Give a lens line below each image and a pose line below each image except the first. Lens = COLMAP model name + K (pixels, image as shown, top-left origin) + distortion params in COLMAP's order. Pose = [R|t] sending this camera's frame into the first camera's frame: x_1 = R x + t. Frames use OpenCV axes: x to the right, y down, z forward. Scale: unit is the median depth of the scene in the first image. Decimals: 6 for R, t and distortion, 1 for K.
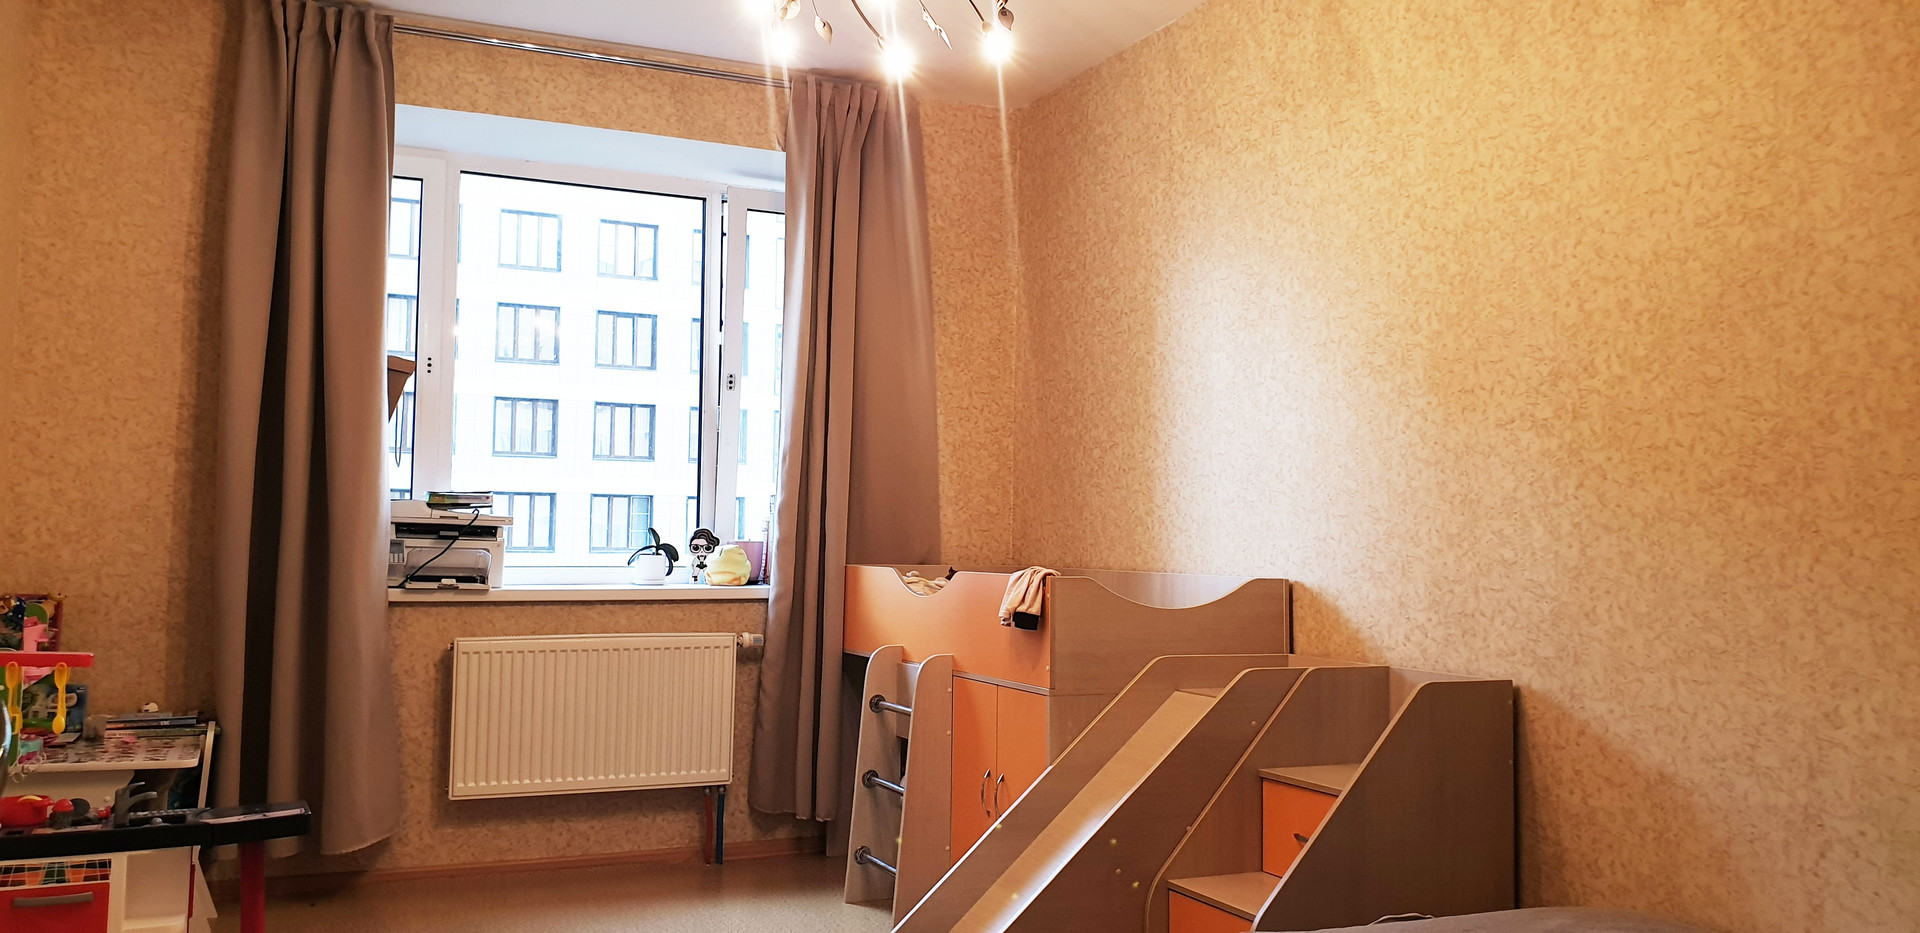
lens RADIAL K [[1512.5, 0, 985.1], [0, 1512.5, 424.8], [0, 0, 1]] dist [0.112992, -0.334071]
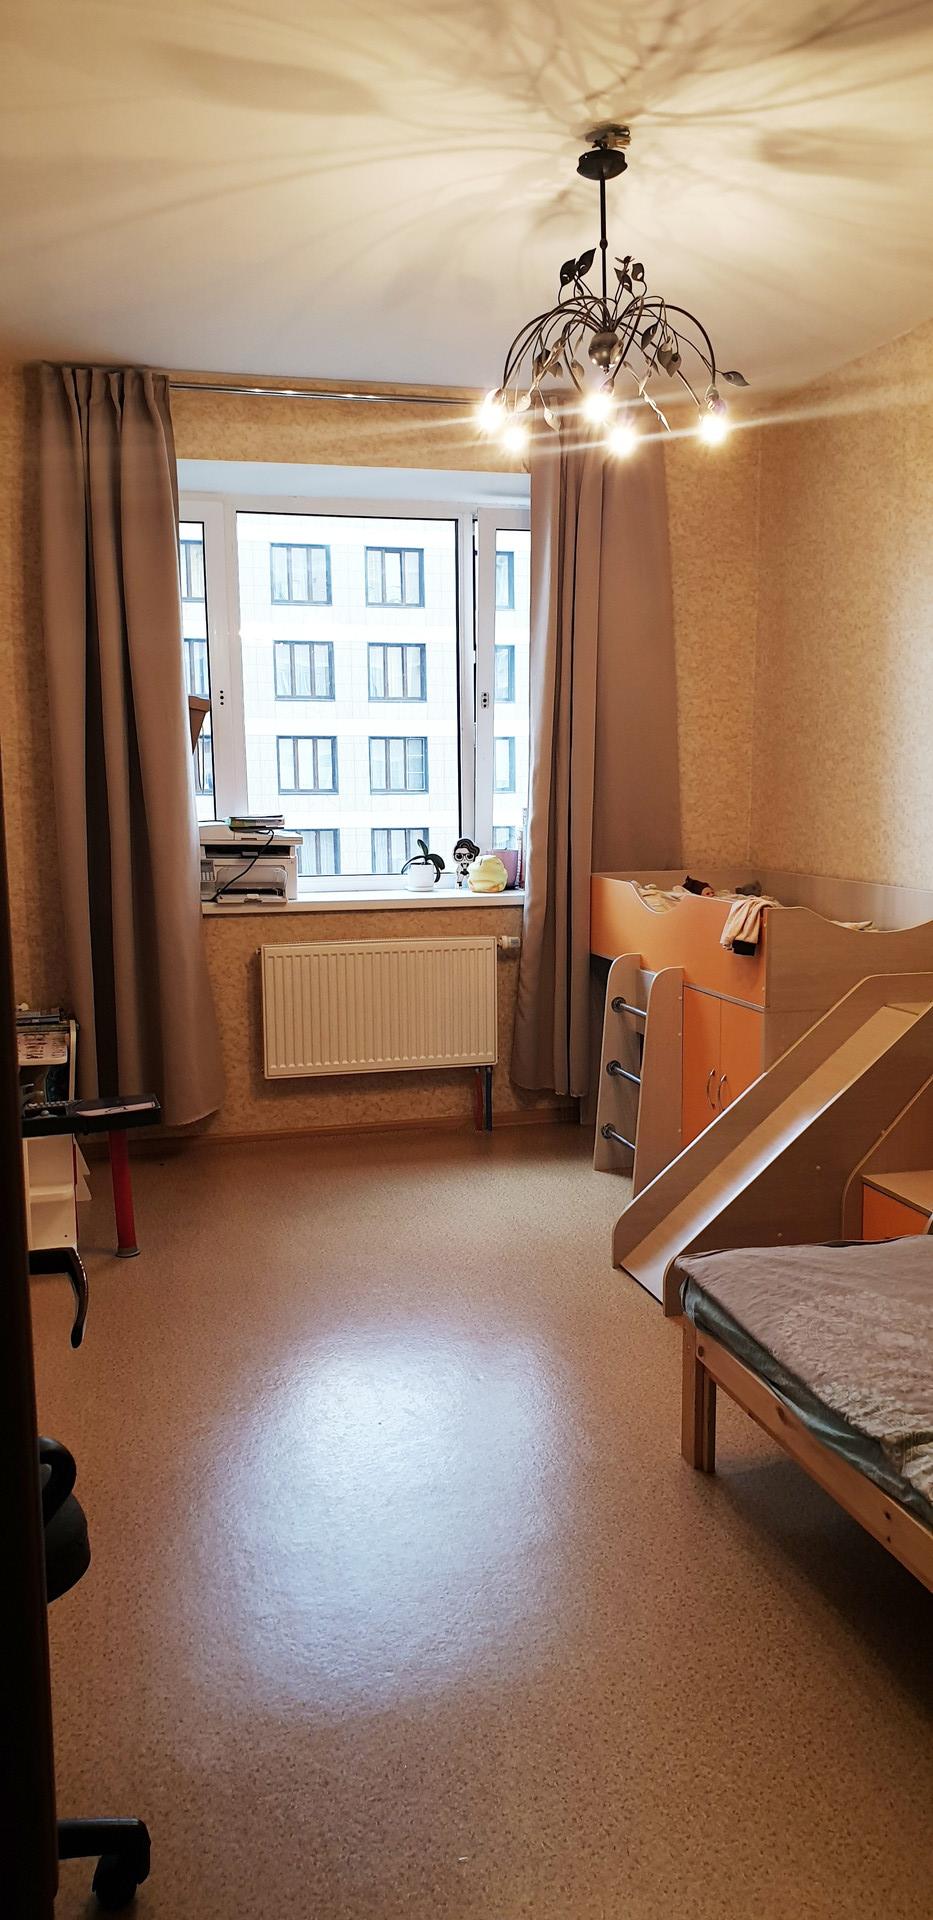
lens RADIAL K [[1512.5, 0, 470.3], [0, 1512.5, 952.3], [0, 0, 1]] dist [0.112992, -0.334071]
pose [[0.982184, -0.000669, -0.187920, 0.029032], [0.036304, 0.981832, 0.186247, -0.061939], [0.184382, -0.189751, 0.964364, -0.092333]]
